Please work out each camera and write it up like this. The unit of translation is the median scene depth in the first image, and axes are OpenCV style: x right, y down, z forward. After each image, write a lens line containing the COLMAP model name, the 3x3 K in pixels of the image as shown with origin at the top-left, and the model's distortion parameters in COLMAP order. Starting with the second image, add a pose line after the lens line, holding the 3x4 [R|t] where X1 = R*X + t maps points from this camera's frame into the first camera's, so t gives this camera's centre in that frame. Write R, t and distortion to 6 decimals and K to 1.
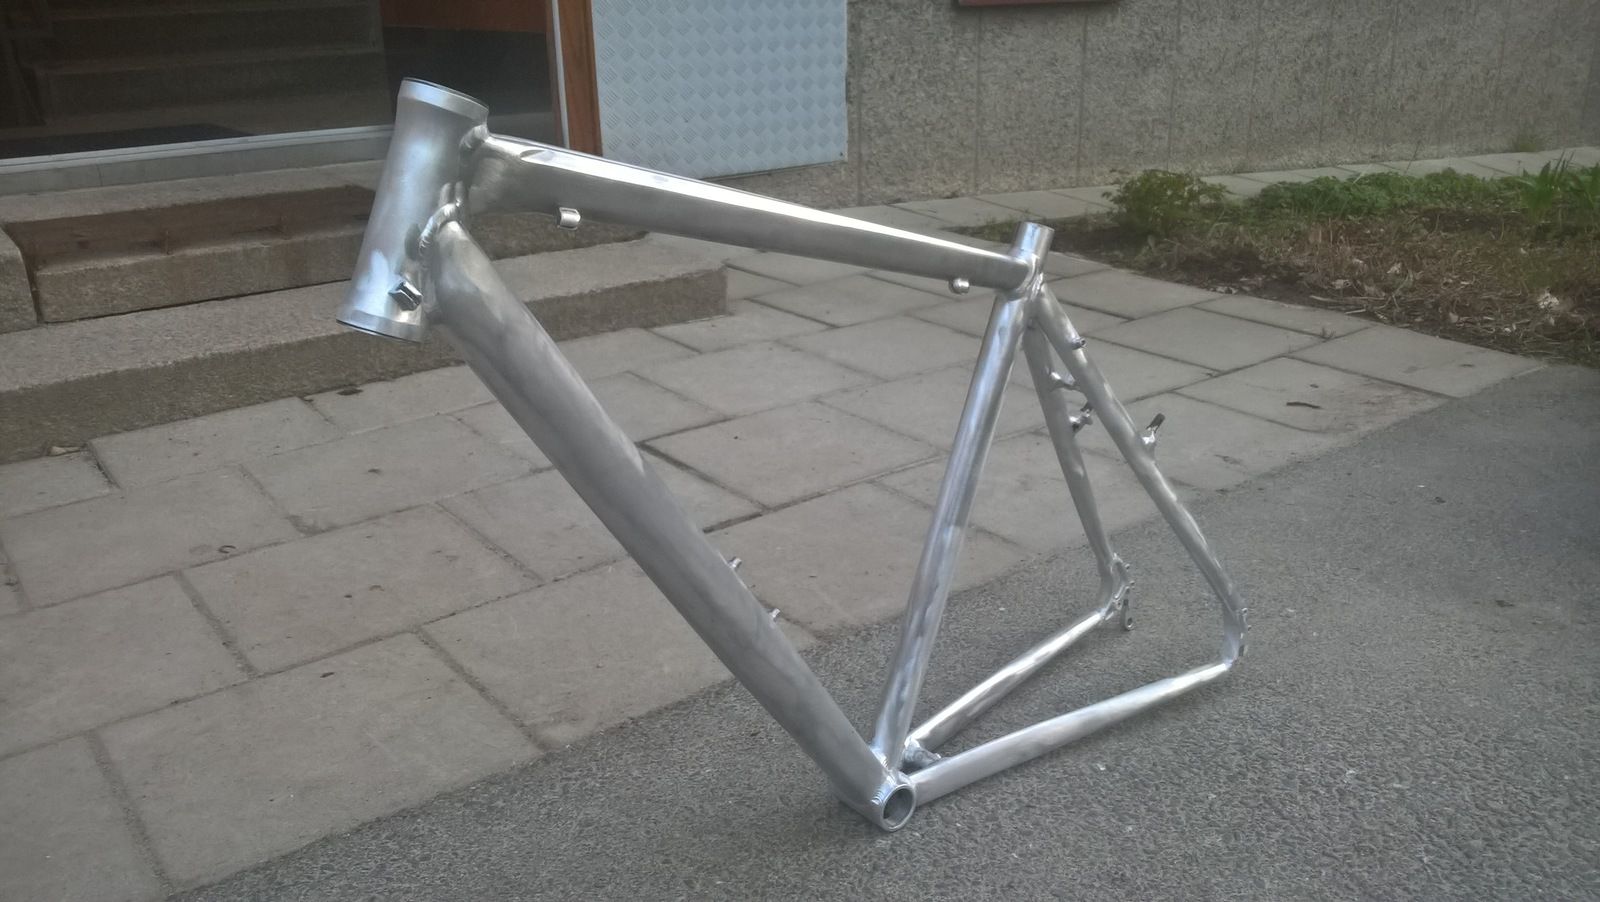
lens RADIAL K [[1282.7, 0, 800.0], [0, 1282.7, 451.0], [0, 0, 1]] dist [-0.027967, -0.009243]
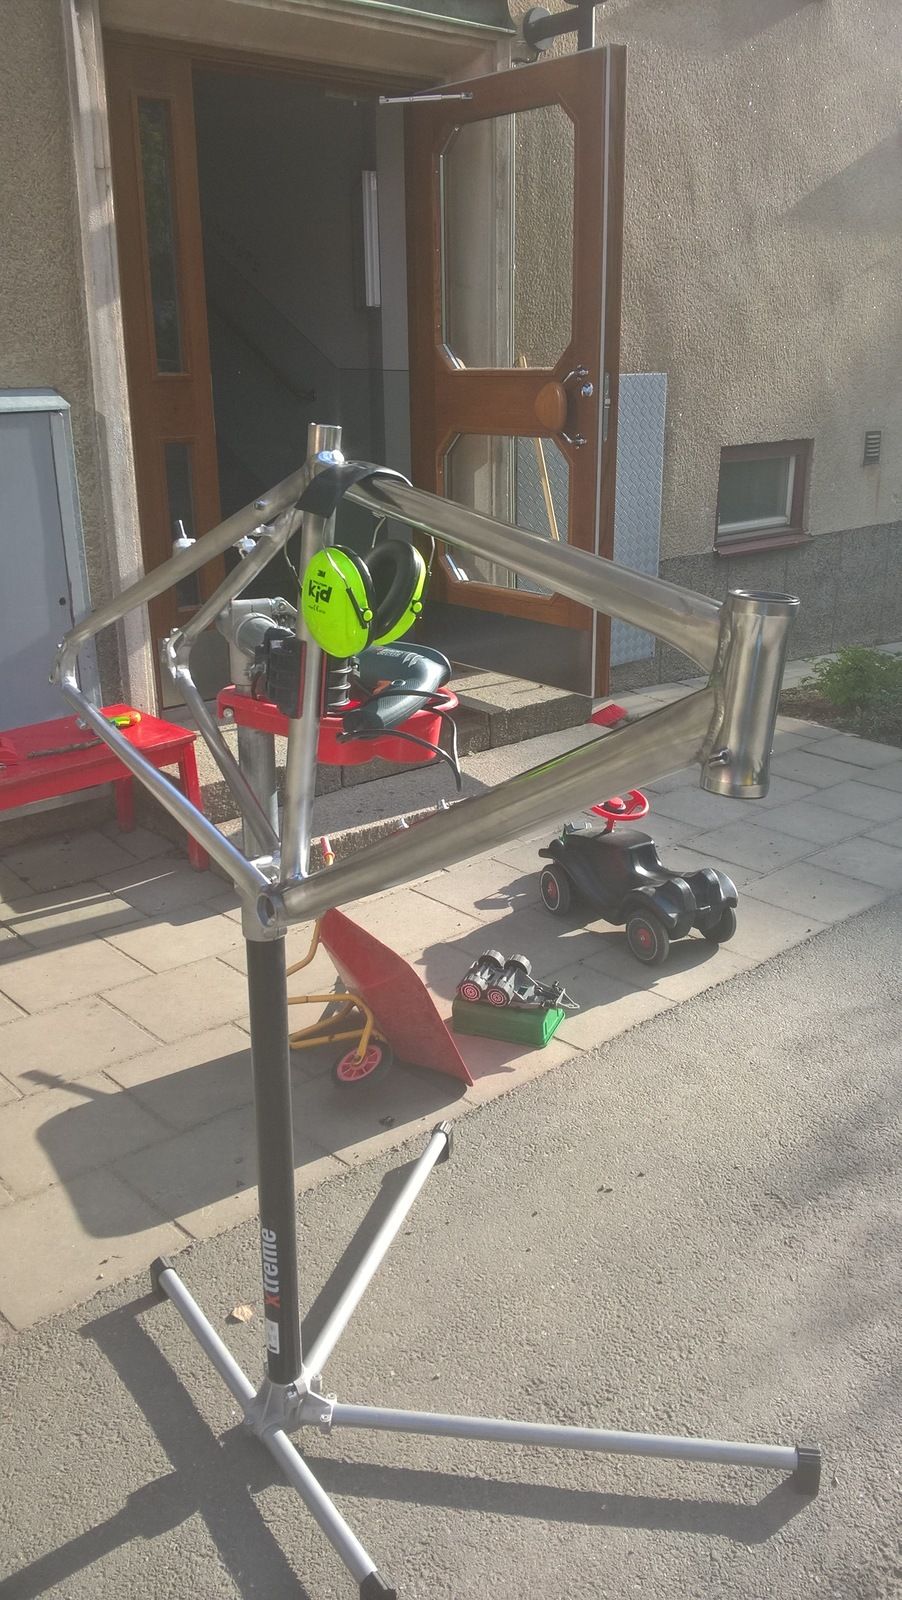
lens RADIAL K [[1282.7, 0, 451.0], [0, 1282.7, 800.0], [0, 0, 1]] dist [-0.027967, -0.009243]
pose [[0.996447, -0.017423, 0.082405, -0.306190], [0.019478, 0.999517, -0.024200, -0.016109], [-0.081944, 0.025719, 0.996305, -0.482603]]
